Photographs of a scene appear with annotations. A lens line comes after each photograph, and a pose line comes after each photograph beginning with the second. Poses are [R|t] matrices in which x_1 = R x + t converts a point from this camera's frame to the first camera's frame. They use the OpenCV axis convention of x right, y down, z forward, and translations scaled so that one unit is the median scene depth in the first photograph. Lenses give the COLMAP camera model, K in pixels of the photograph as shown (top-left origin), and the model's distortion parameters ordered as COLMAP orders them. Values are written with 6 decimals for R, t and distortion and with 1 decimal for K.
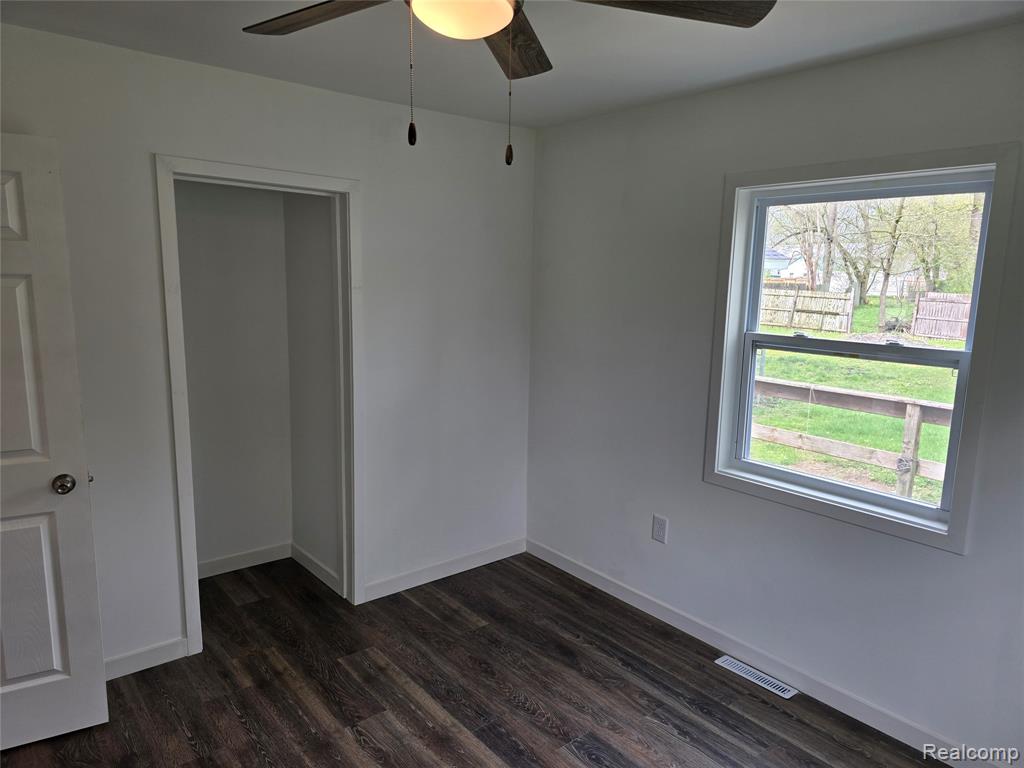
lens RADIAL K [[695.7, 0, 507.5], [0, 695.7, 387.5], [0, 0, 1]] dist [0.062468, -0.048373]
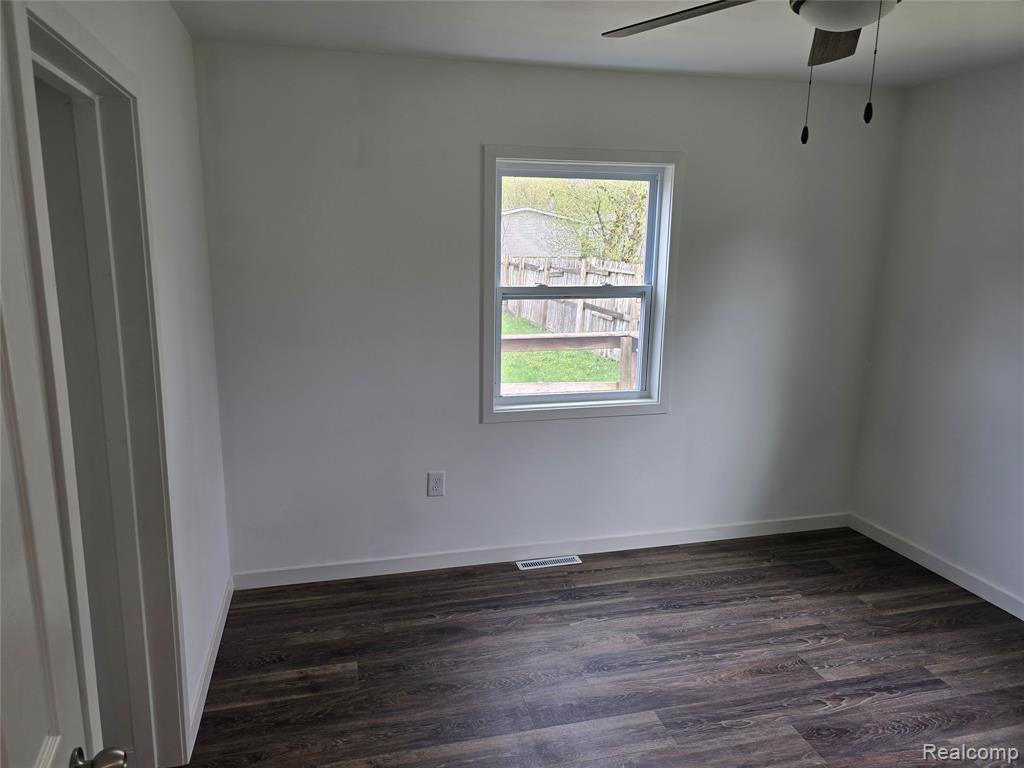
lens RADIAL K [[689.0, 0, 491.9], [0, 689.0, 385.5], [0, 0, 1]] dist [0.054782, -0.049939]
pose [[0.424287, -0.206329, 0.881708, -0.691825], [0.148570, 0.976362, 0.156986, -0.099989], [-0.893257, 0.064388, 0.444912, 0.520768]]
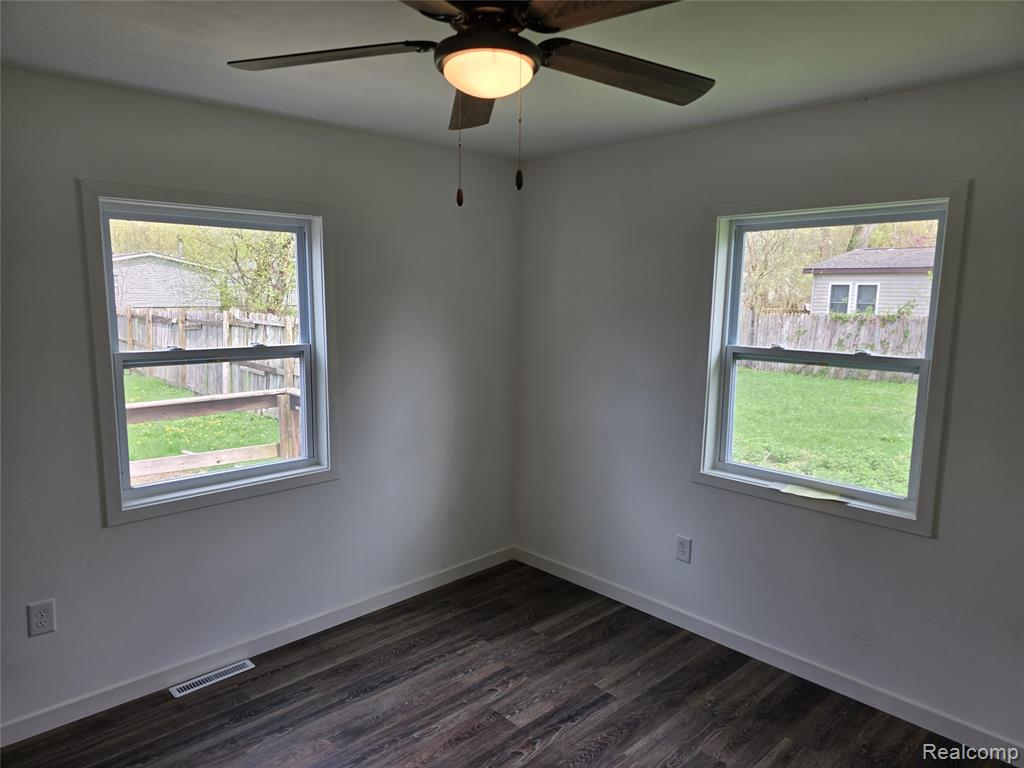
lens RADIAL K [[695.7, 0, 507.5], [0, 695.7, 387.5], [0, 0, 1]] dist [0.062468, -0.048373]
pose [[-0.073145, -0.159241, 0.984526, -0.625040], [0.155164, 0.973333, 0.168959, -0.111894], [-0.985177, 0.165122, -0.046485, 0.545092]]
